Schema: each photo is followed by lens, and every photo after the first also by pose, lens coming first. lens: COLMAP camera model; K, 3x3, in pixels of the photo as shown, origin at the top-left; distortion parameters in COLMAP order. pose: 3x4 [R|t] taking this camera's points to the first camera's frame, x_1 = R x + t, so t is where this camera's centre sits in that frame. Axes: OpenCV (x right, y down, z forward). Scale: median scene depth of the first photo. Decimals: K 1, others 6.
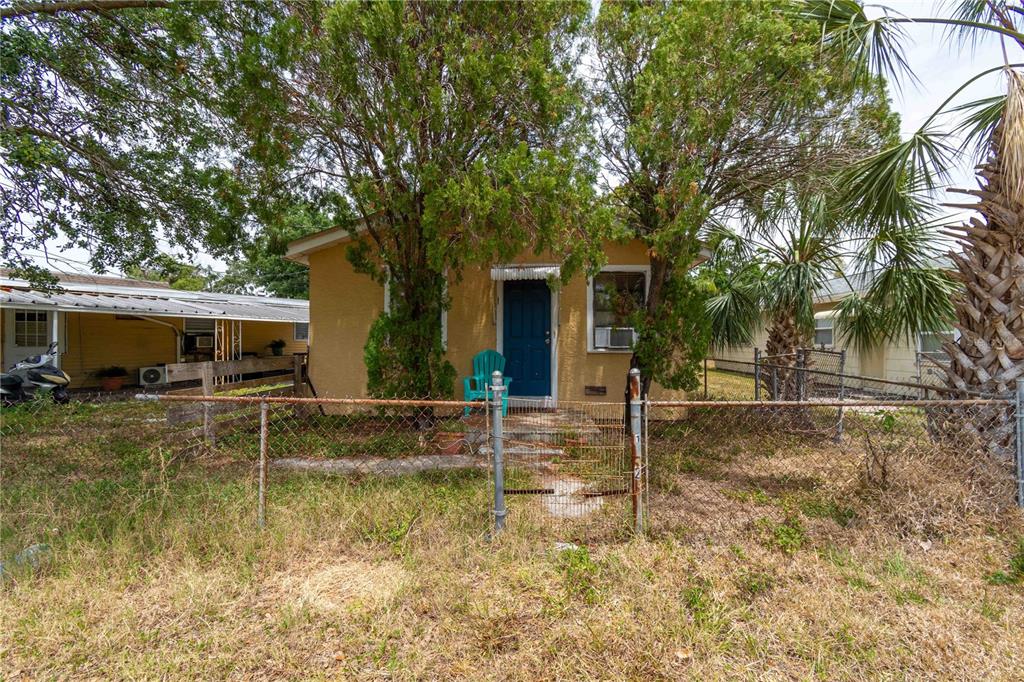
lens RADIAL K [[469.2, 0, 516.1], [0, 469.2, 355.7], [0, 0, 1]] dist [0.001587, 0.000174]
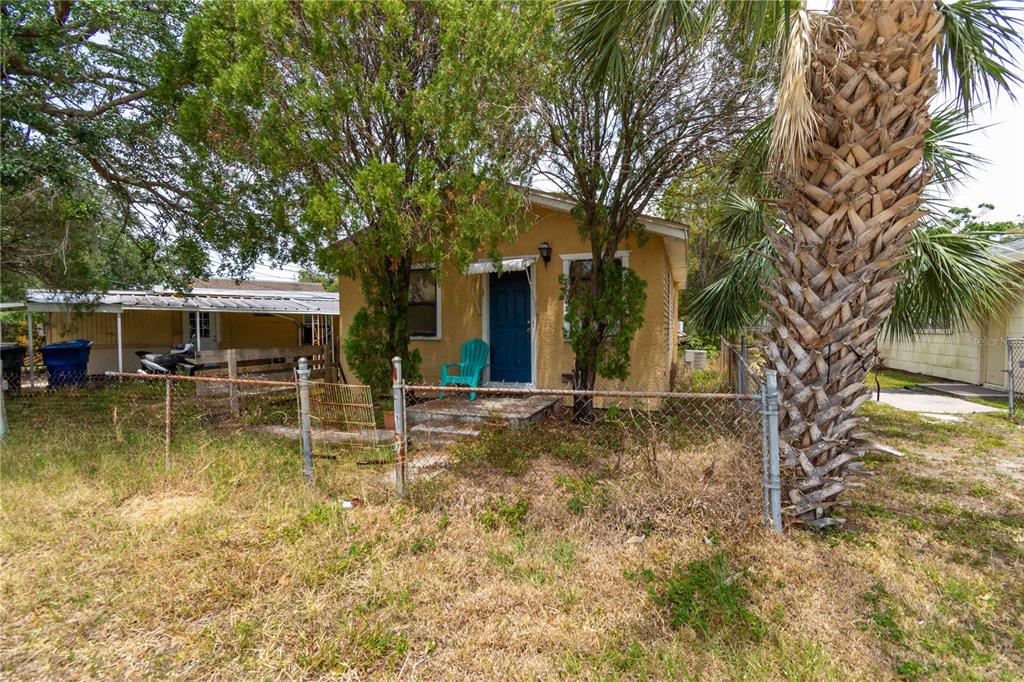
lens RADIAL K [[469.2, 0, 516.1], [0, 469.2, 355.7], [0, 0, 1]] dist [0.001587, 0.000174]
pose [[0.948747, 0.006743, -0.315964, 0.372988], [0.001828, 0.999639, 0.026820, -0.002168], [0.316030, -0.026023, 0.948392, 0.004086]]
